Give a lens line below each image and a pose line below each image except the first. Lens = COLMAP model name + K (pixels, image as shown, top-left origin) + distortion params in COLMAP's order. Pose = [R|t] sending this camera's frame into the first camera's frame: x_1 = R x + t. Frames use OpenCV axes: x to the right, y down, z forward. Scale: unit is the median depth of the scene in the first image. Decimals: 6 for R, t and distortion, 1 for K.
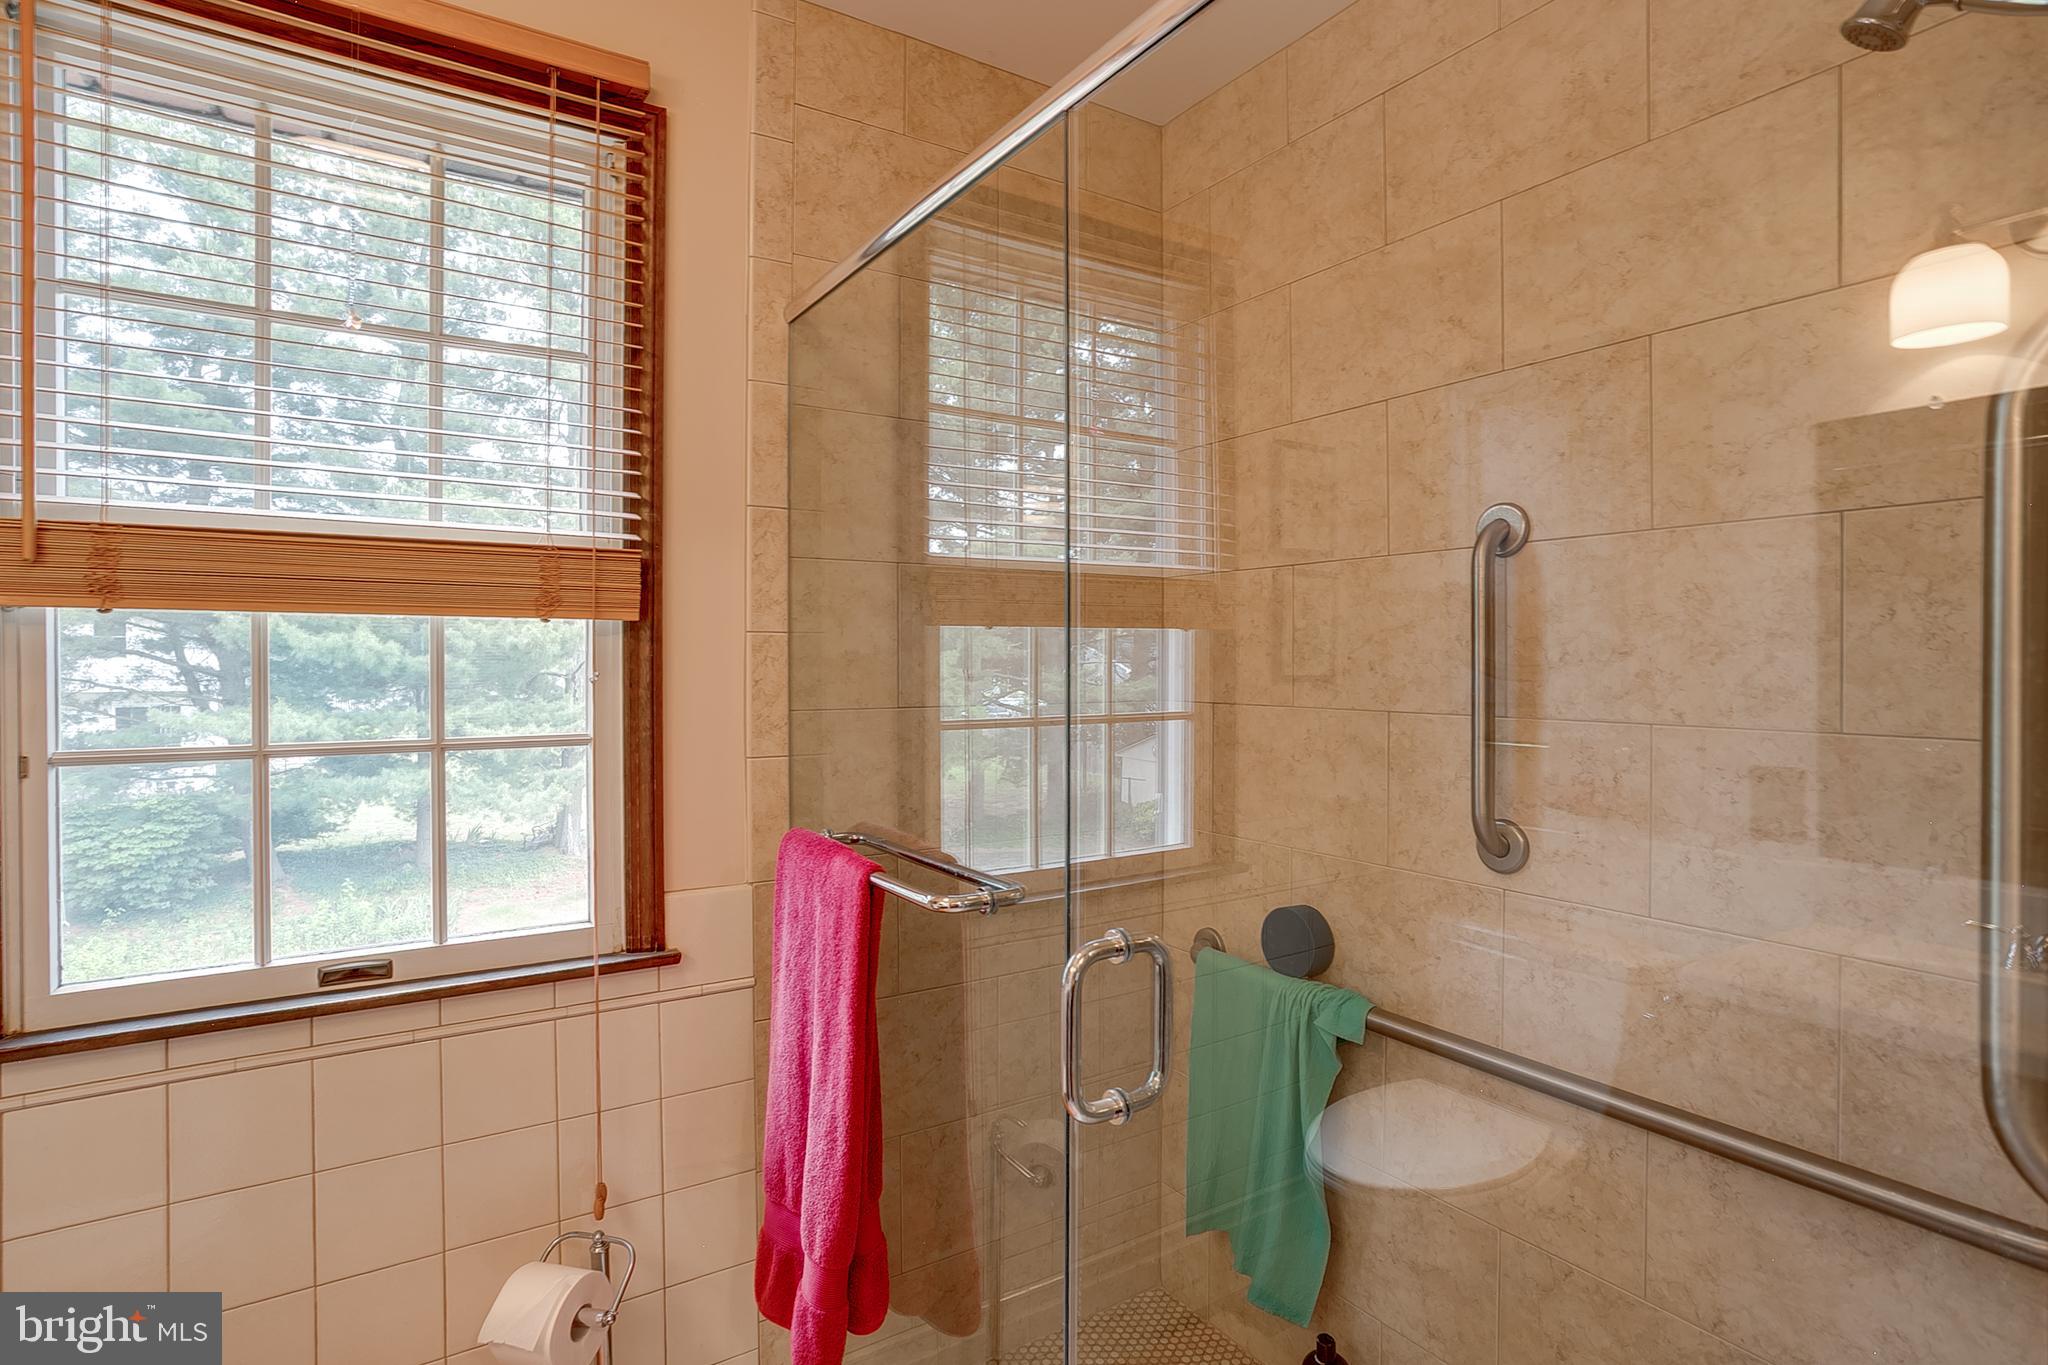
lens RADIAL K [[1033.7, 0, 974.3], [0, 1033.7, 664.6], [0, 0, 1]] dist [-0.035714, 0.017928]
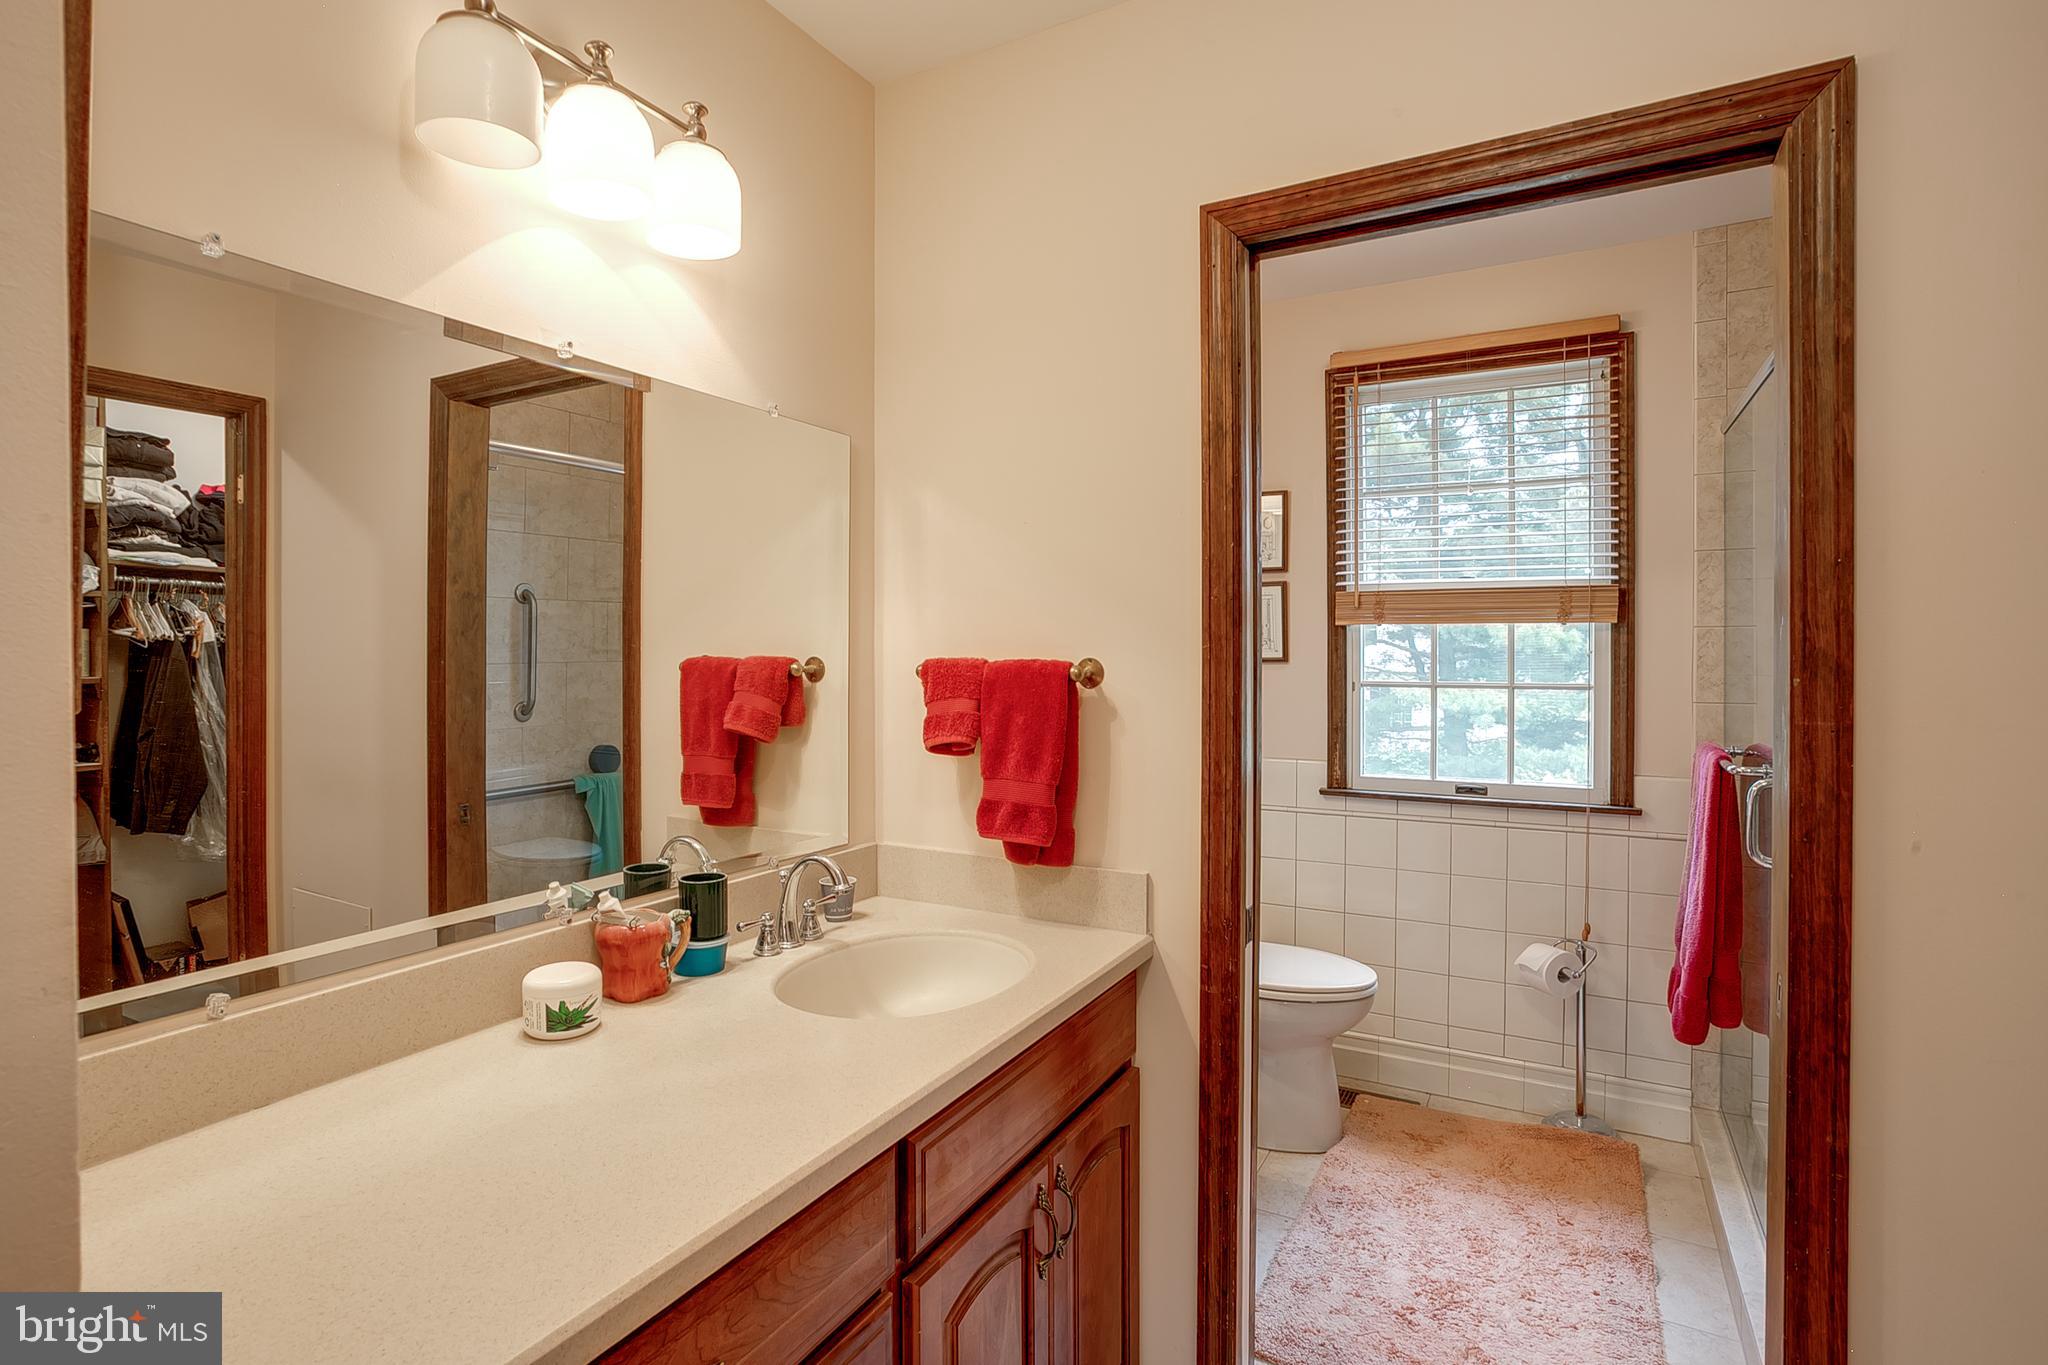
lens RADIAL K [[1033.7, 0, 1006.5], [0, 1033.7, 661.0], [0, 0, 1]] dist [-0.035714, 0.017928]
pose [[0.507009, 0.008673, -0.861897, 0.668336], [-0.000366, 0.999951, 0.009848, 0.007149], [0.861940, -0.004678, 0.506988, -0.826771]]
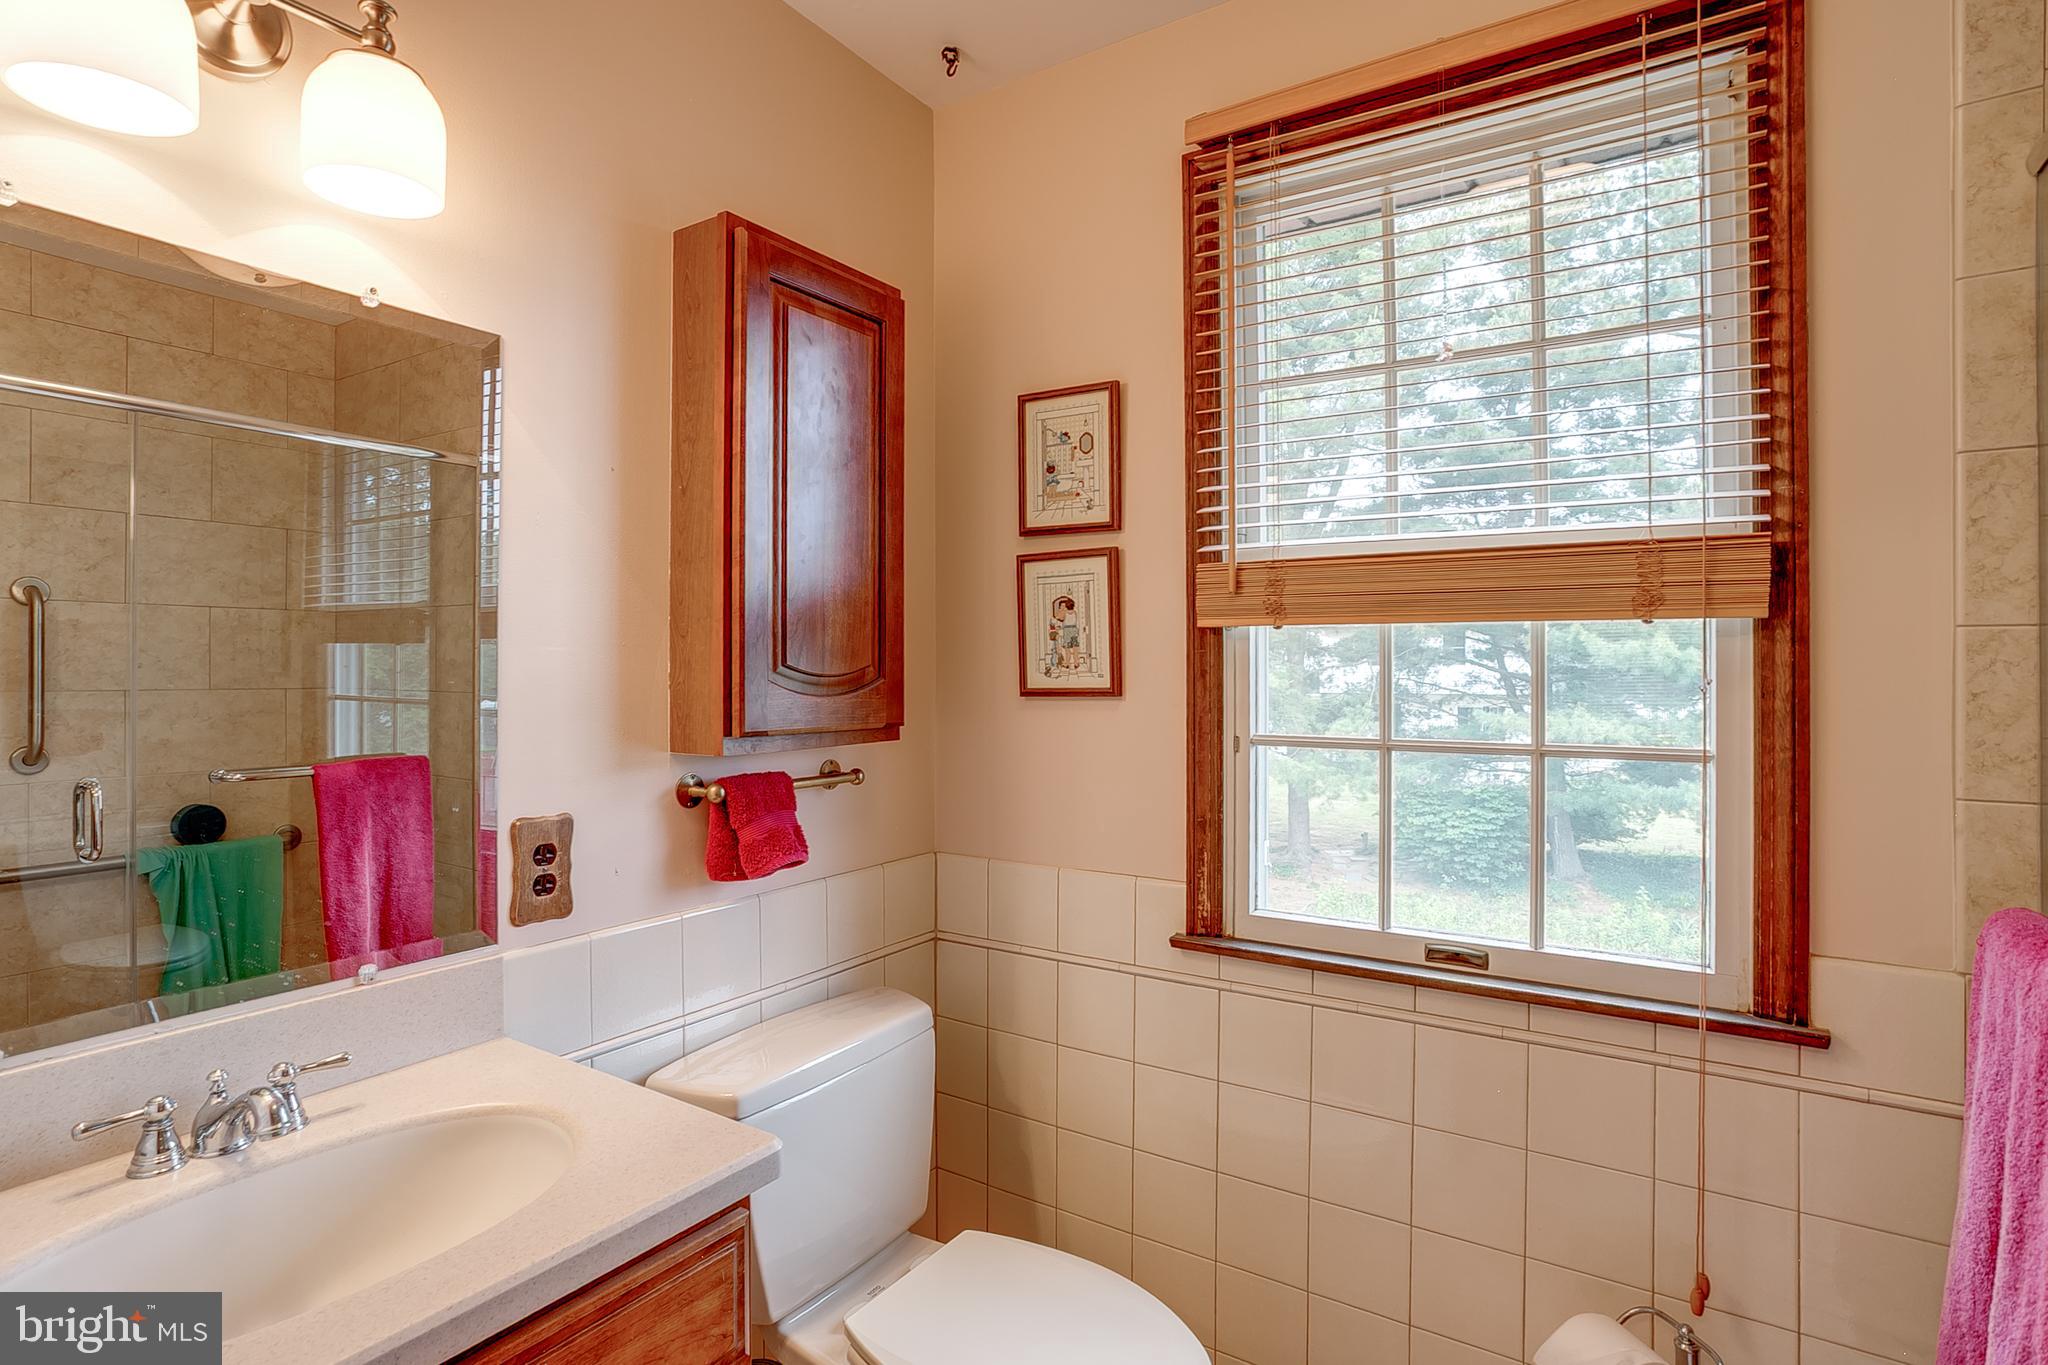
lens RADIAL K [[1033.7, 0, 1005.2], [0, 1033.7, 664.7], [0, 0, 1]] dist [-0.035714, 0.017928]
pose [[0.429684, -0.002714, -0.902975, 0.145420], [-0.003330, 0.999984, -0.004590, 0.000950], [0.902973, 0.004979, 0.429668, 0.092192]]
